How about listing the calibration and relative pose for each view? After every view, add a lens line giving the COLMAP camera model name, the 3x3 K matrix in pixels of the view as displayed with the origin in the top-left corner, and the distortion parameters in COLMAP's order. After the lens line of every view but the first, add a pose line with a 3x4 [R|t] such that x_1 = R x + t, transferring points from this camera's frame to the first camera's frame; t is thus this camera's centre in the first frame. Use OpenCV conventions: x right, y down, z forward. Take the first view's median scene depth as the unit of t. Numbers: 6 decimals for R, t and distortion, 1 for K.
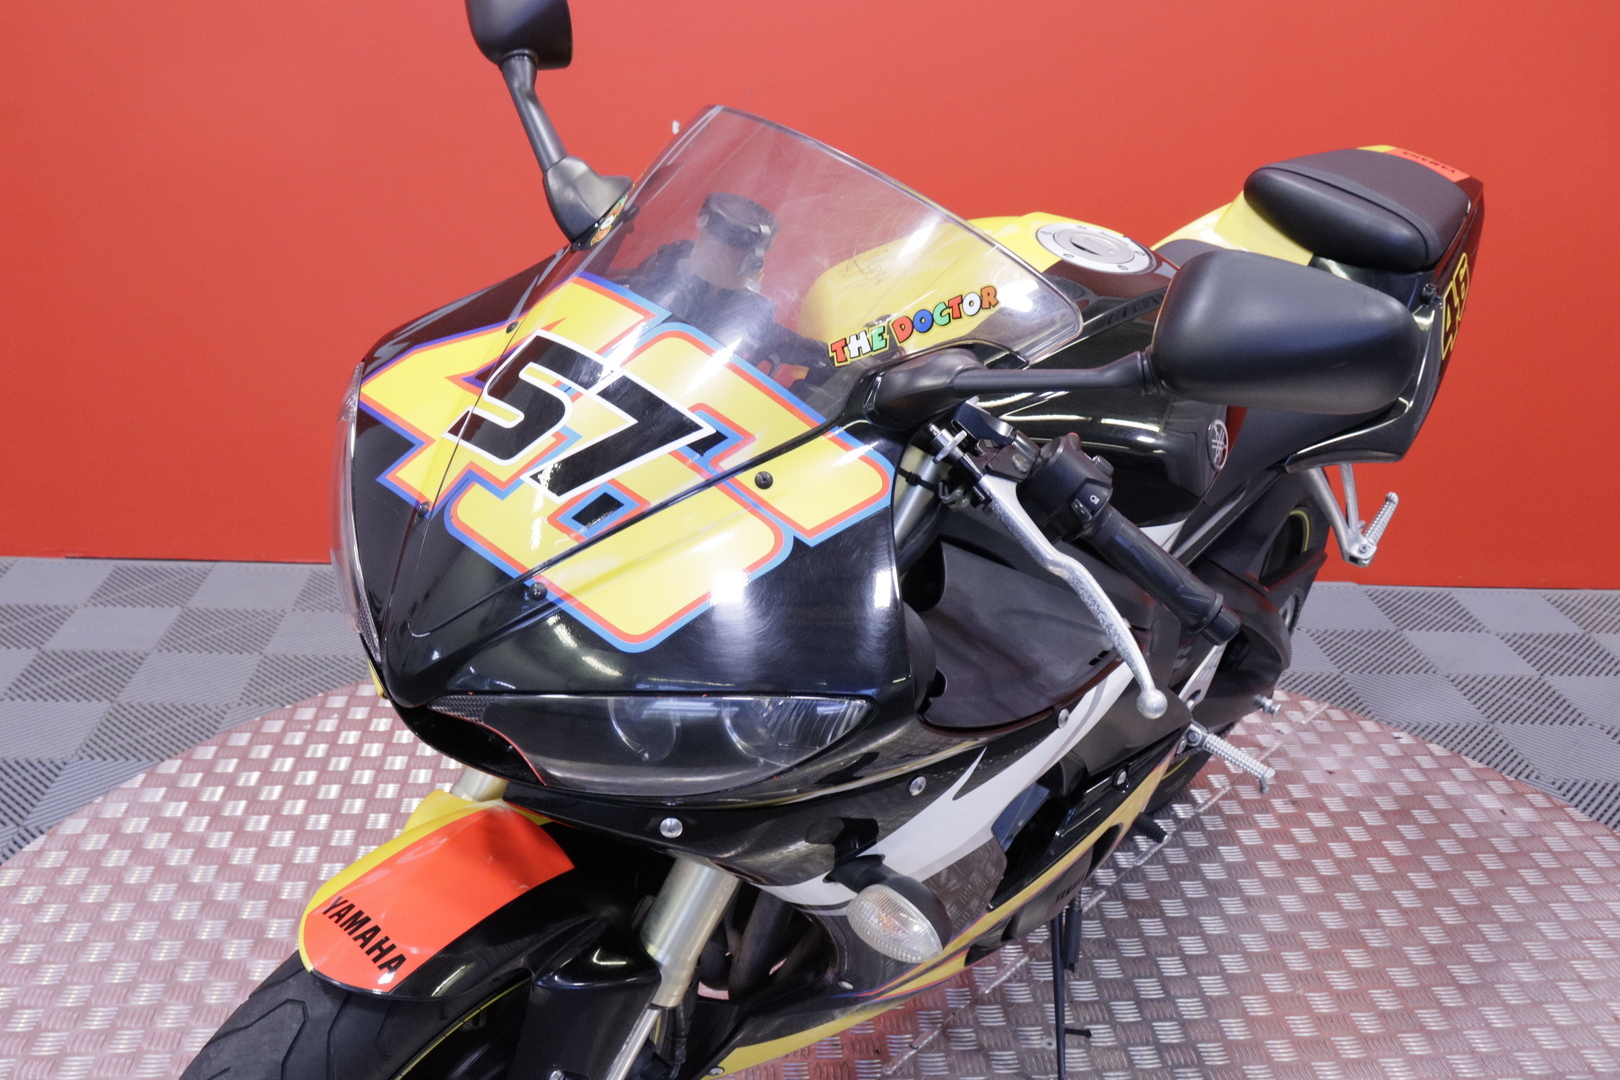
lens RADIAL K [[1666.2, 0, 817.7], [0, 1666.2, 542.1], [0, 0, 1]] dist [-0.024364, 0.000000]
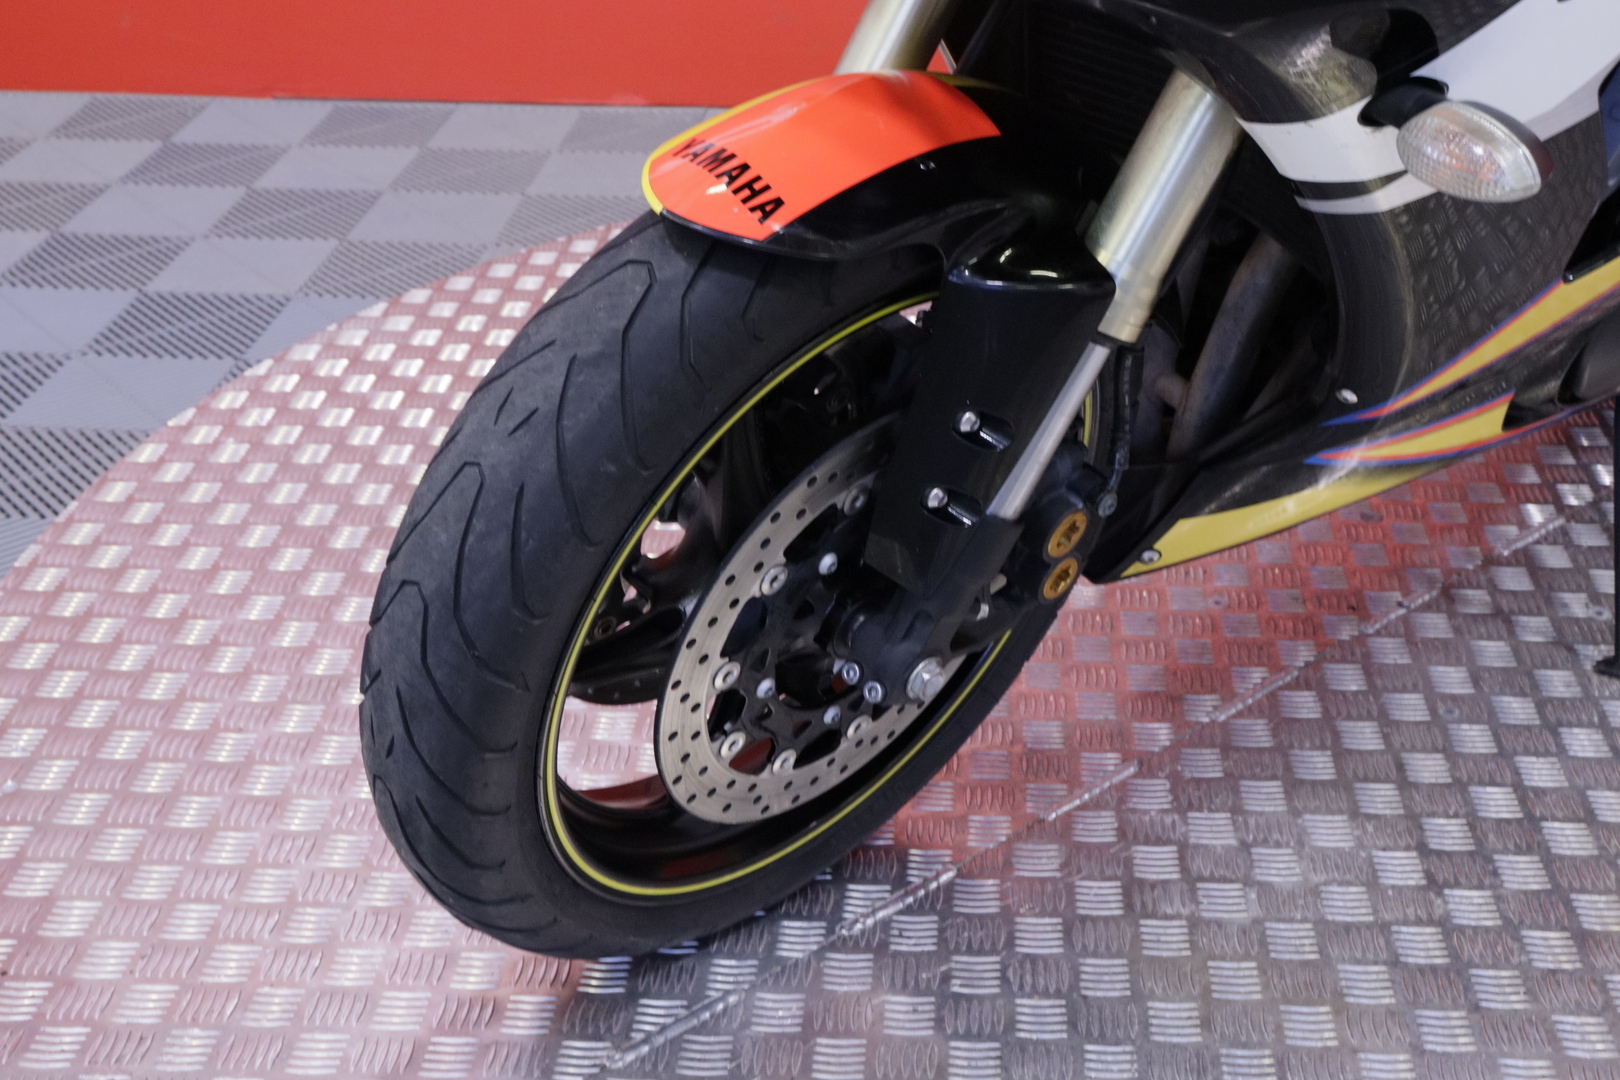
lens RADIAL K [[2160.0, 0, 804.2], [0, 2160.0, 538.7], [0, 0, 1]] dist [0.040987, 0.000000]
pose [[0.984581, 0.031551, -0.172059, -0.039216], [-0.011180, 0.992939, 0.118101, 0.165029], [0.174570, -0.114356, 0.977982, 0.021933]]
